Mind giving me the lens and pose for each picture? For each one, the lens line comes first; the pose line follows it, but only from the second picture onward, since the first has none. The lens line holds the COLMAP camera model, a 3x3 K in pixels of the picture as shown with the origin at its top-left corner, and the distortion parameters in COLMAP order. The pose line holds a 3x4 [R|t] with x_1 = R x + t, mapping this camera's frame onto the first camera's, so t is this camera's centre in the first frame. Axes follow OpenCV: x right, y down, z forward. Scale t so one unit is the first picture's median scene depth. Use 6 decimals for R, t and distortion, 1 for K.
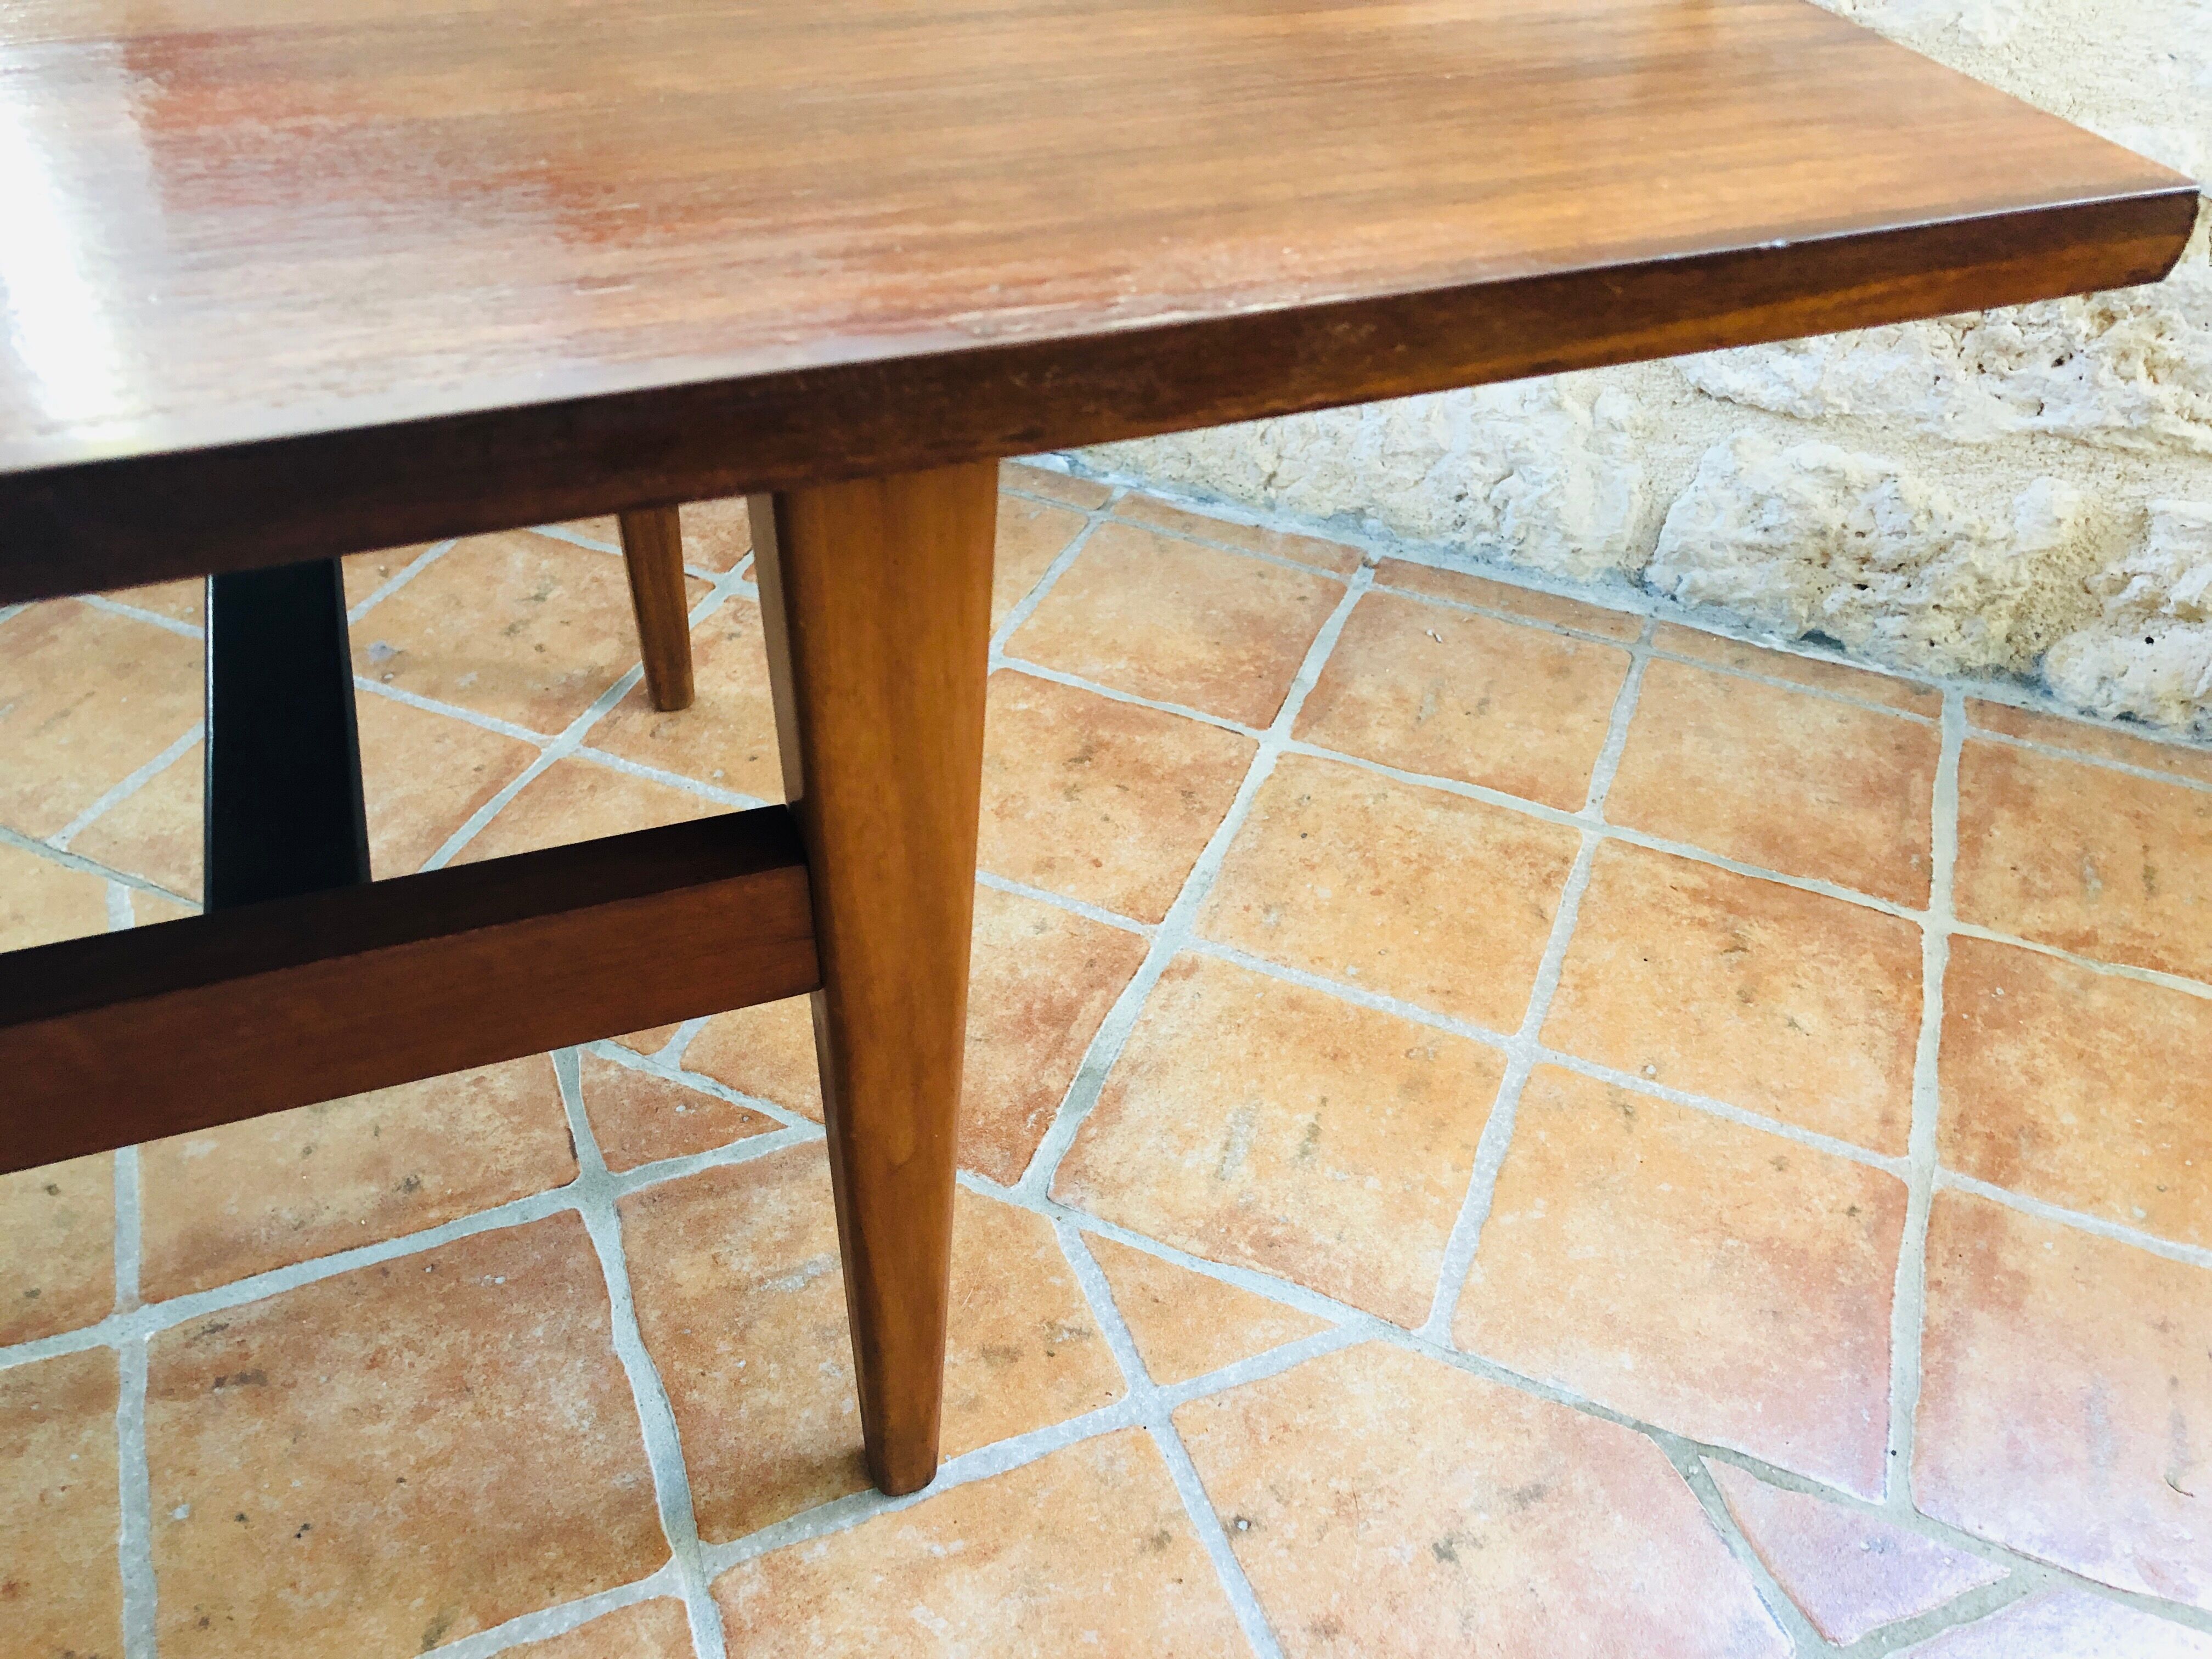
lens RADIAL K [[1889.9, 0, 1106.0], [0, 1889.9, 829.5], [0, 0, 1]] dist [0.010170, 0.009448]
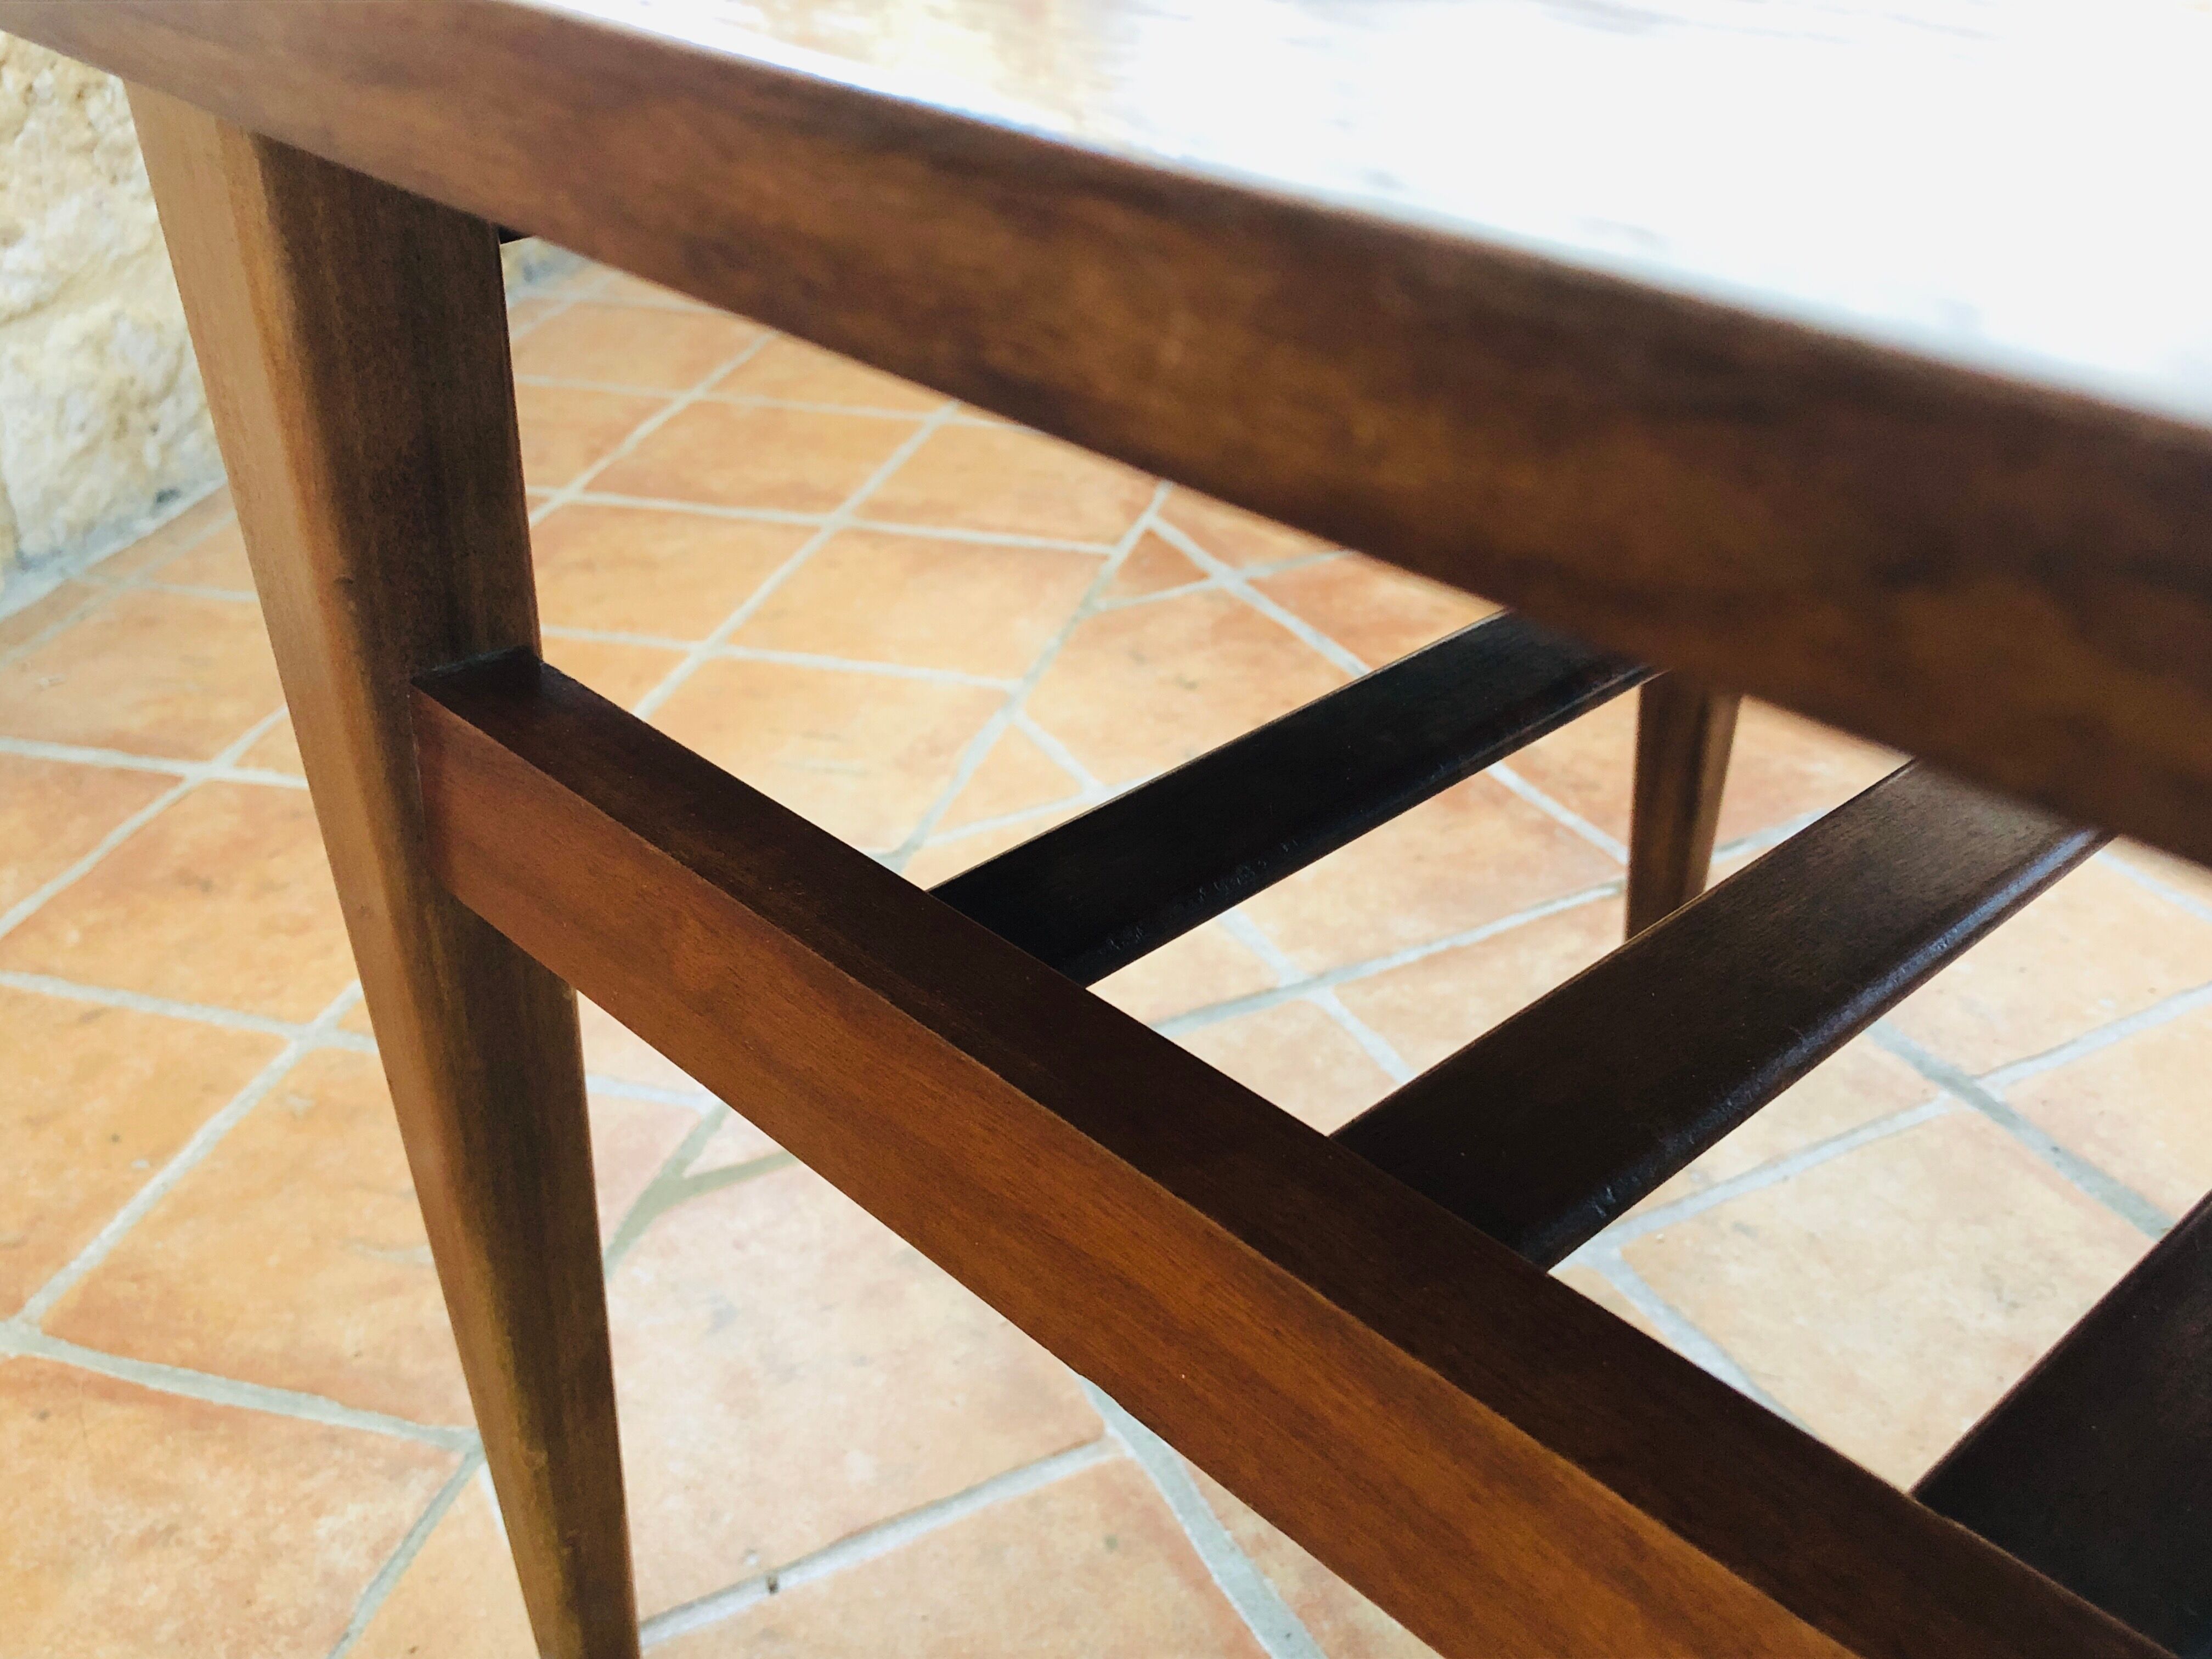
lens RADIAL K [[2315.2, 0, 1106.0], [0, 2315.2, 829.5], [0, 0, 1]] dist [0.014403, 0.009532]
pose [[-0.094045, -0.538572, 0.837315, -0.816032], [0.660432, 0.595594, 0.457272, -0.236186], [-0.744973, 0.595994, 0.299677, 0.382081]]
